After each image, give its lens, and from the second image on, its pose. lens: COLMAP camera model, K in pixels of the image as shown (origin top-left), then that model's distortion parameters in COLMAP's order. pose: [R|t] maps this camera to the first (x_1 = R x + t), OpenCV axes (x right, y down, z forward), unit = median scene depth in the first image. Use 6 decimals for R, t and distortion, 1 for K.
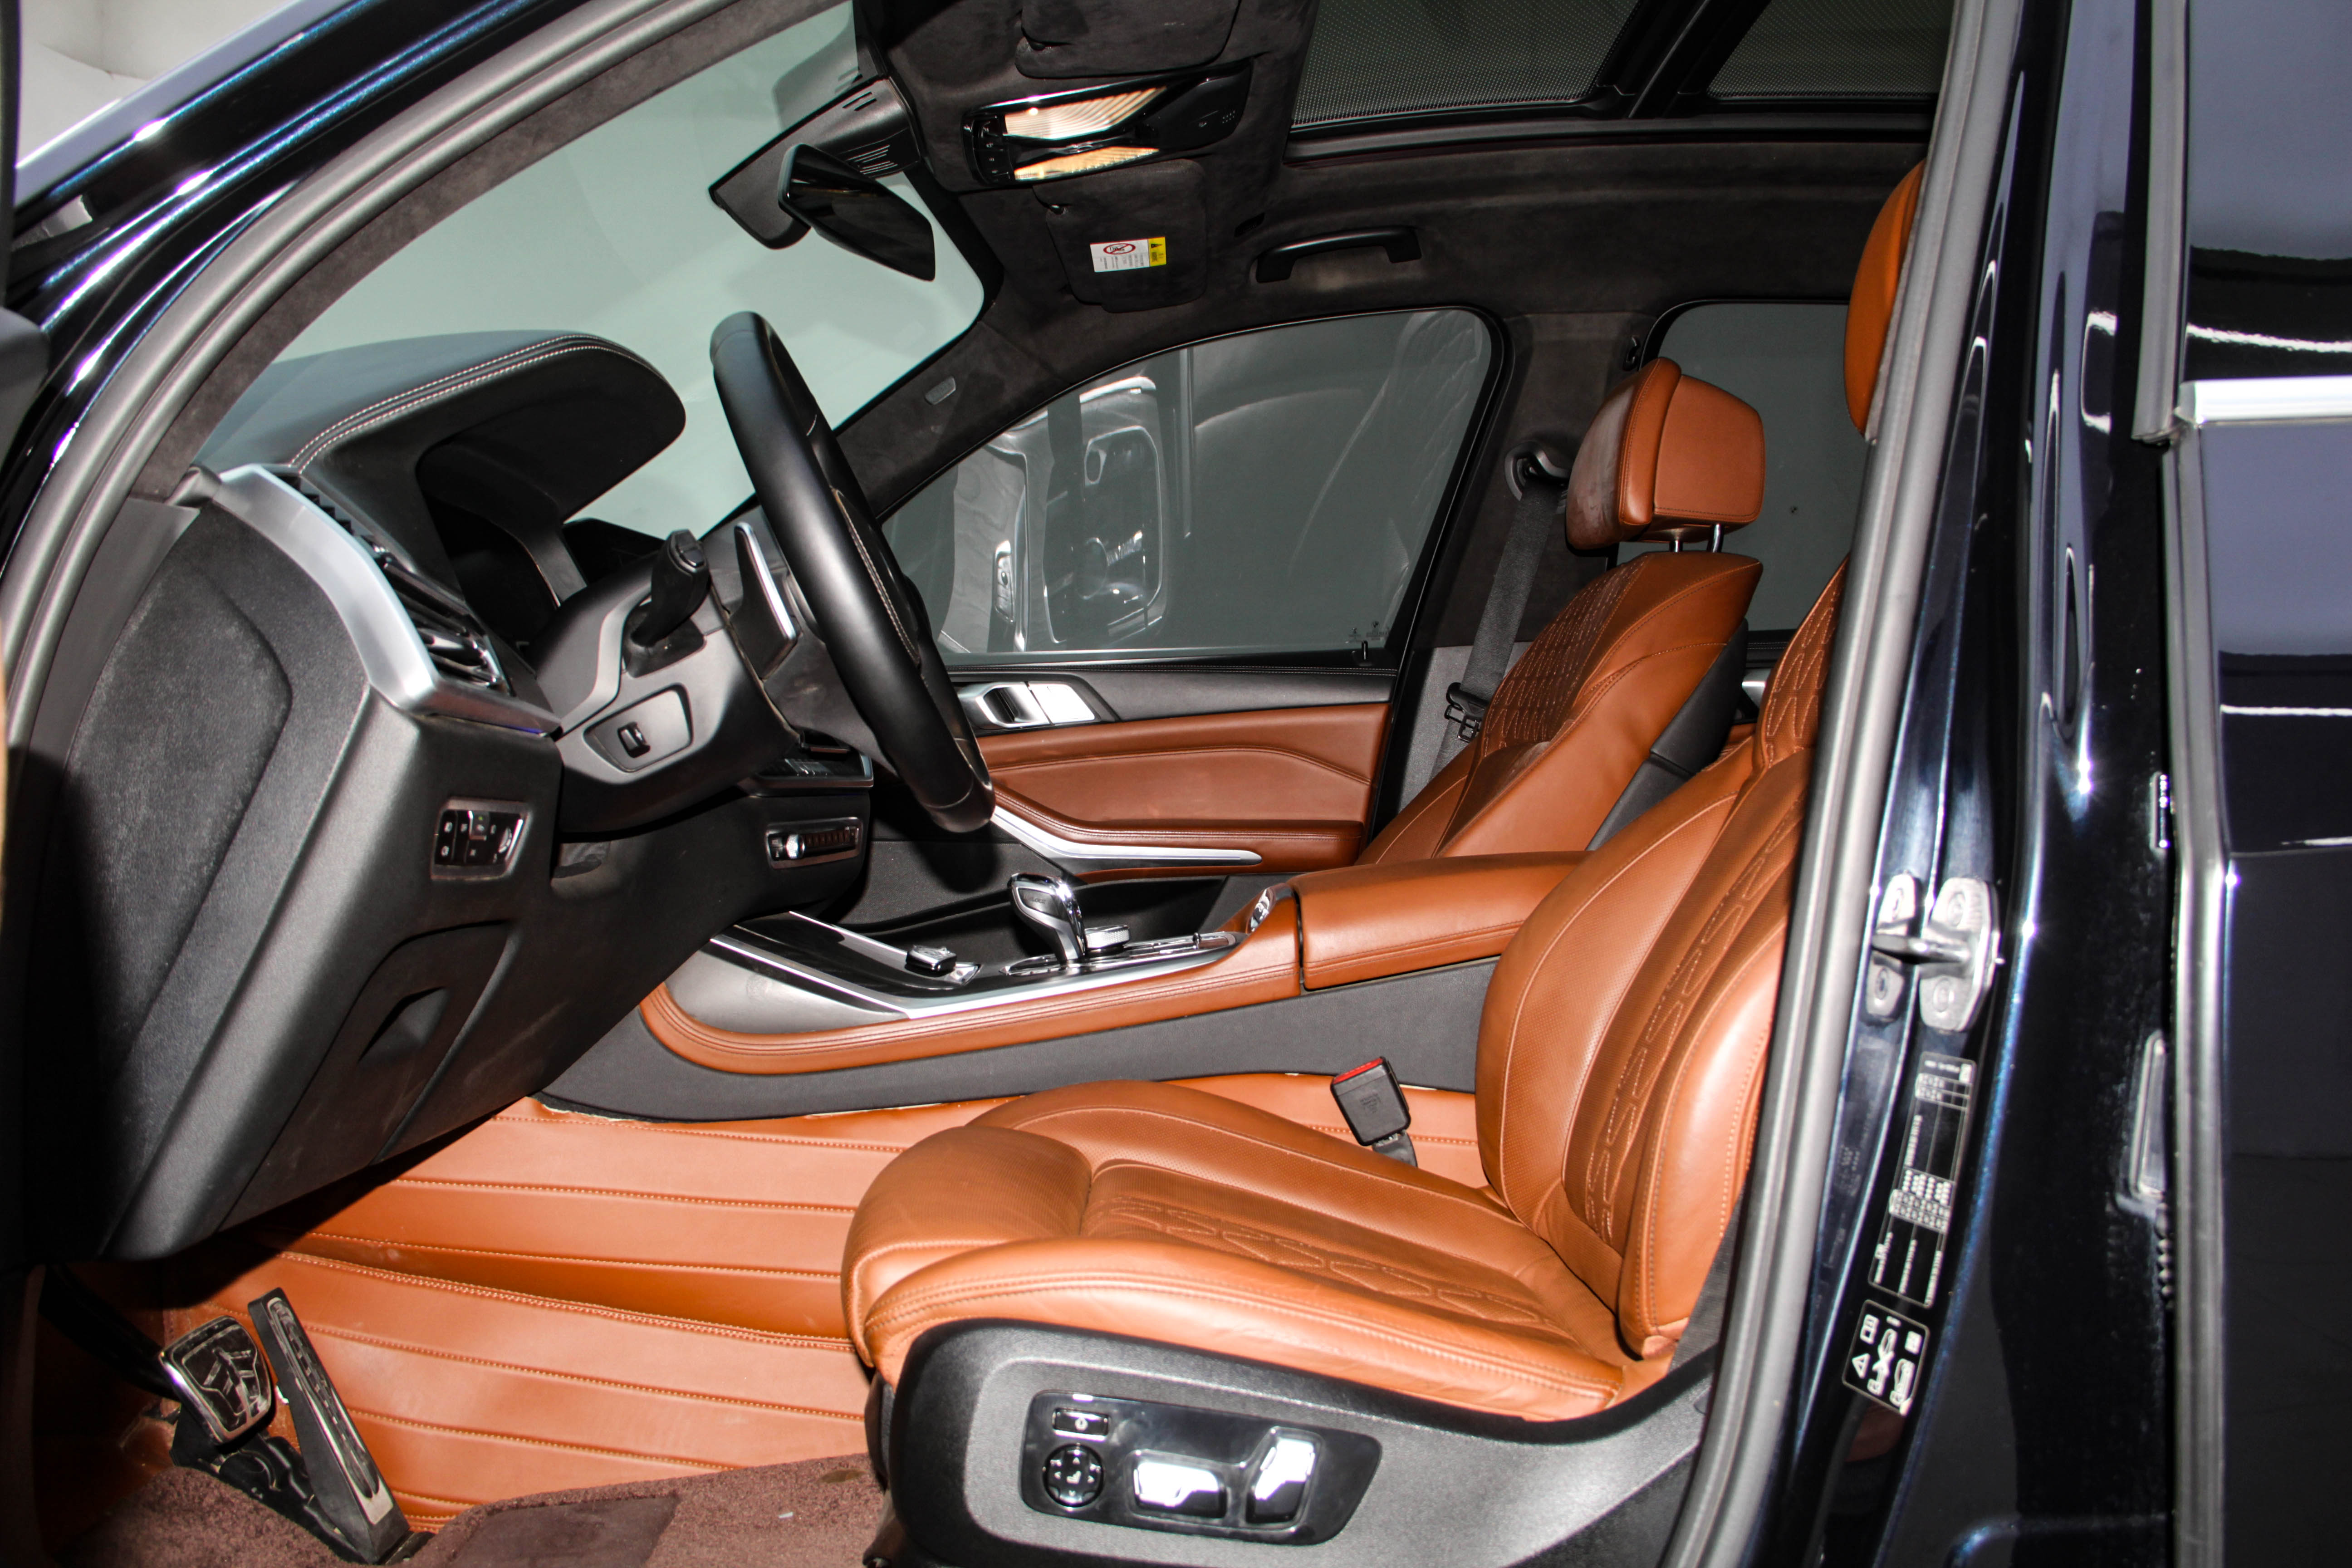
lens RADIAL K [[2020.6, 0, 1176.0], [0, 2020.6, 784.0], [0, 0, 1]] dist [-0.170892, 0.162728]
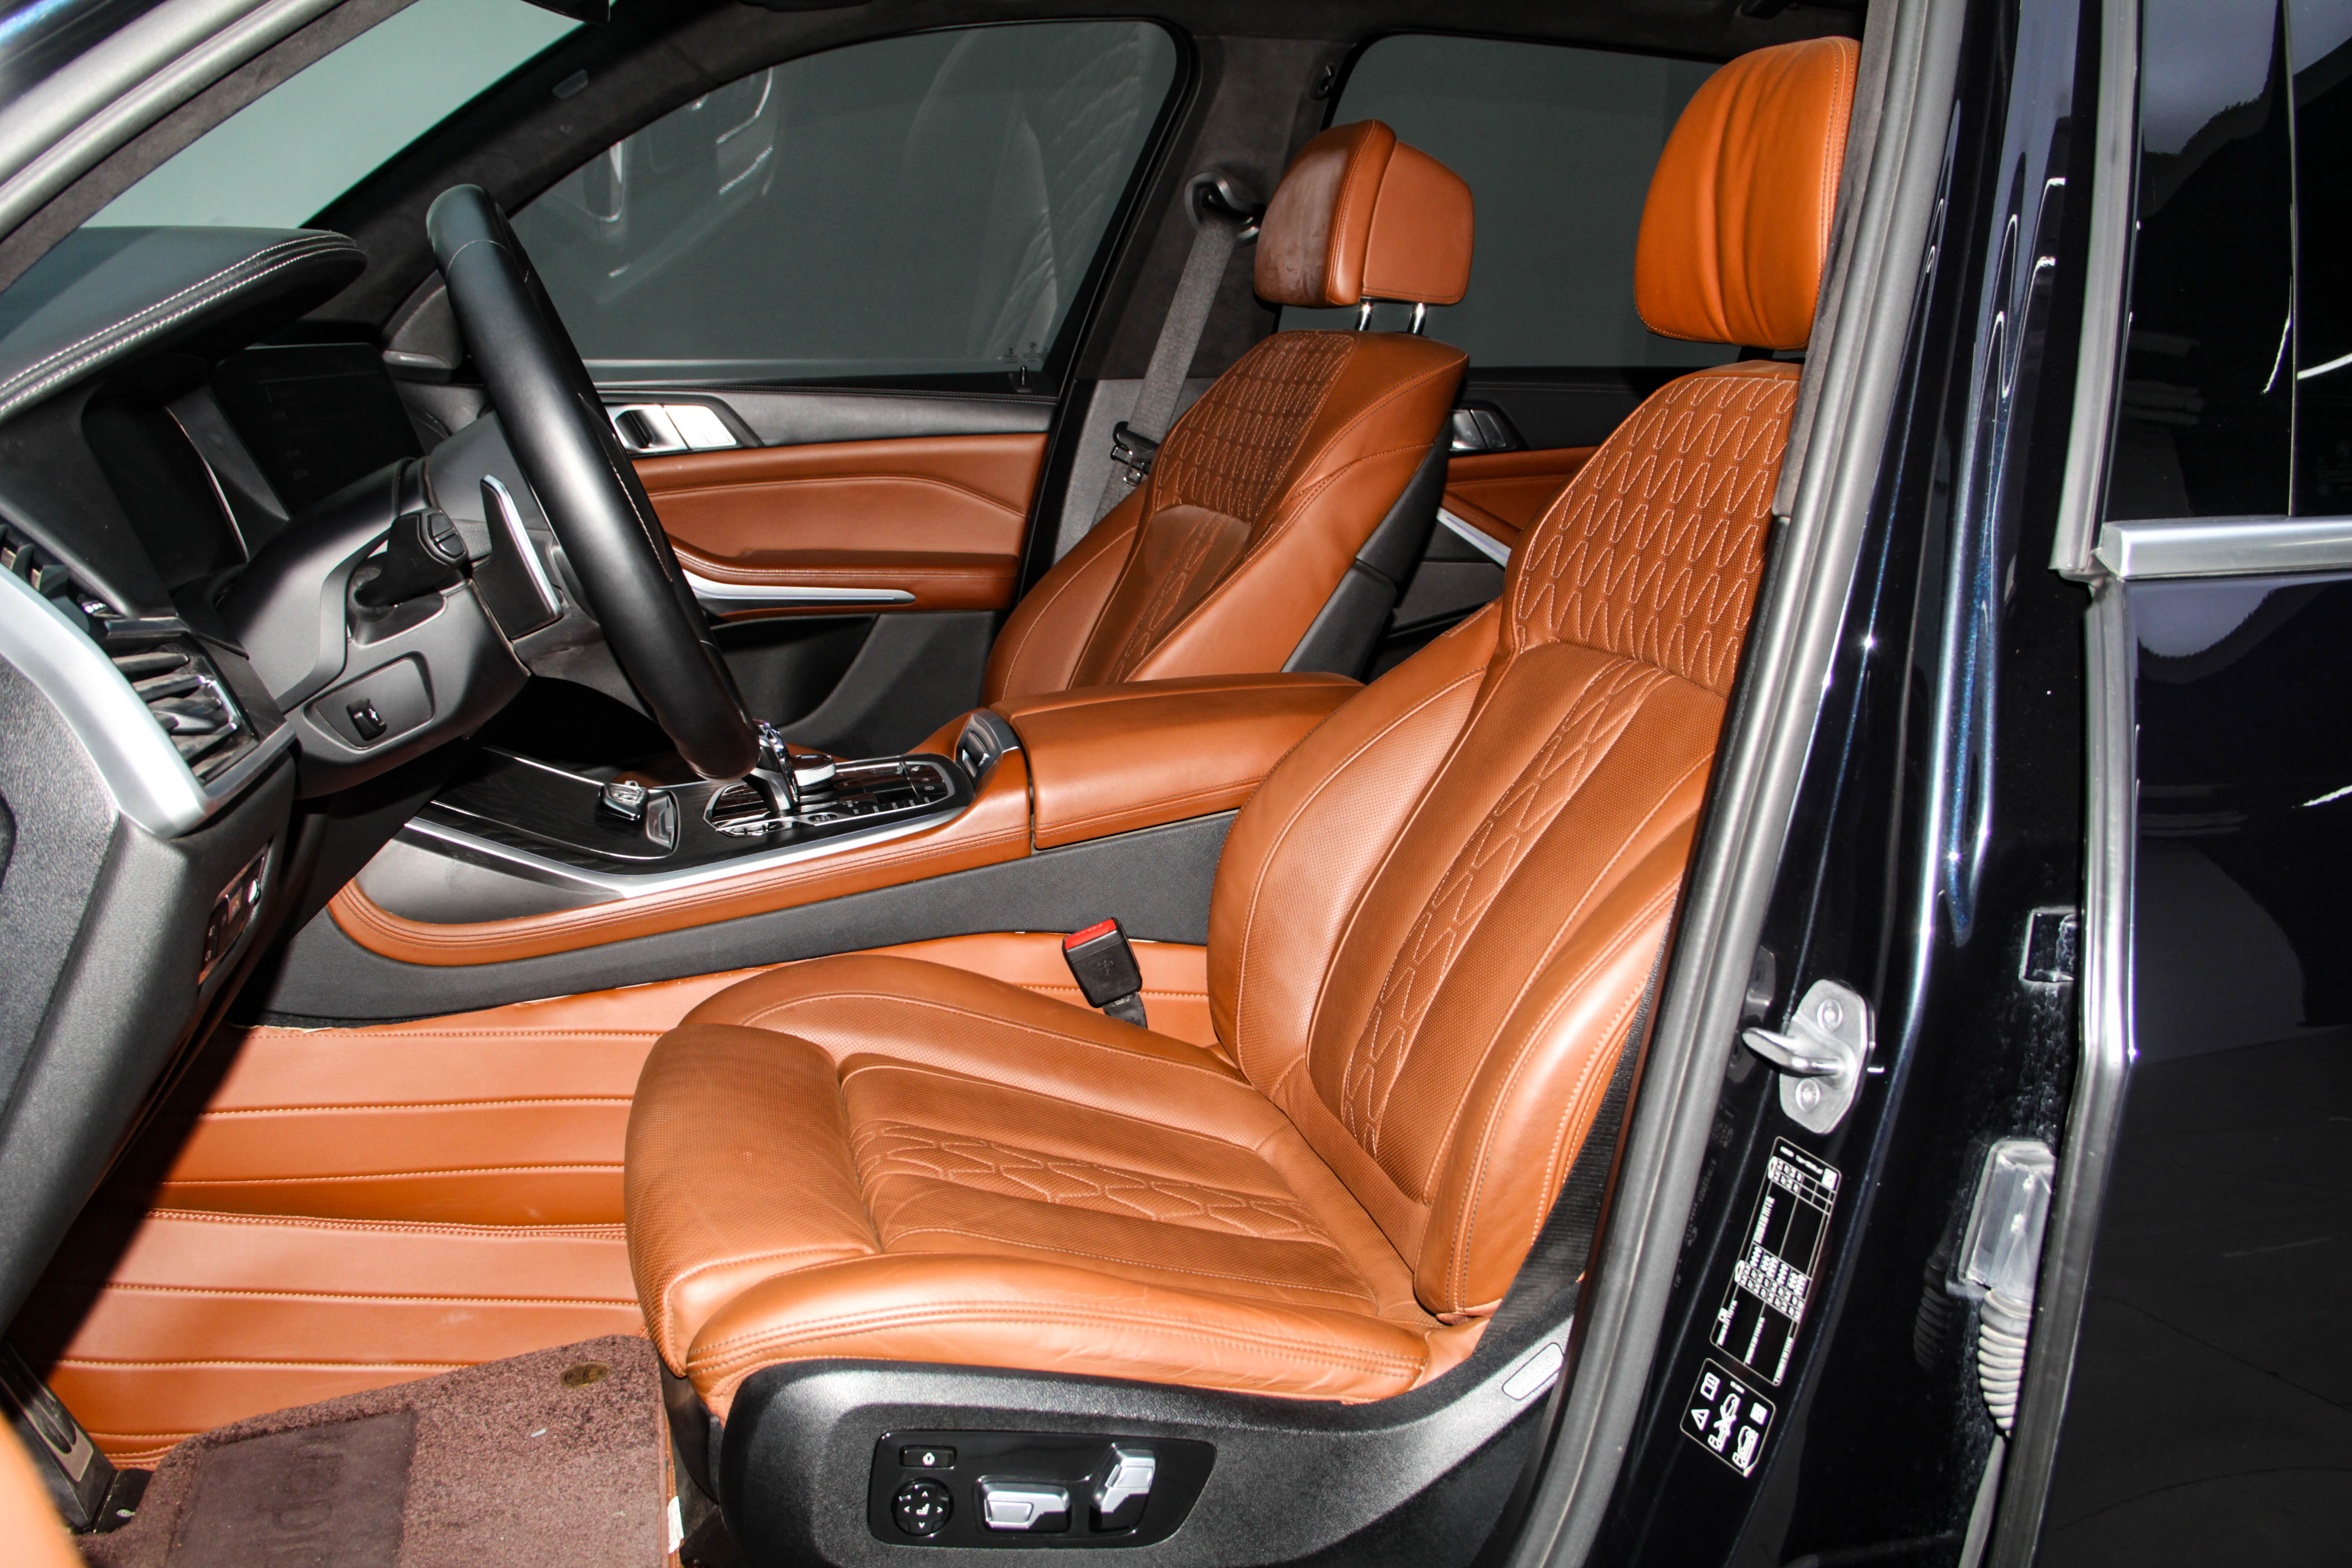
lens RADIAL K [[2007.1, 0, 1176.0], [0, 2007.1, 784.0], [0, 0, 1]] dist [-0.170428, 0.149193]
pose [[0.968727, -0.019493, 0.247361, -0.121437], [-0.042715, 0.968925, 0.243638, -0.186273], [-0.244424, -0.246585, 0.937791, 0.092398]]
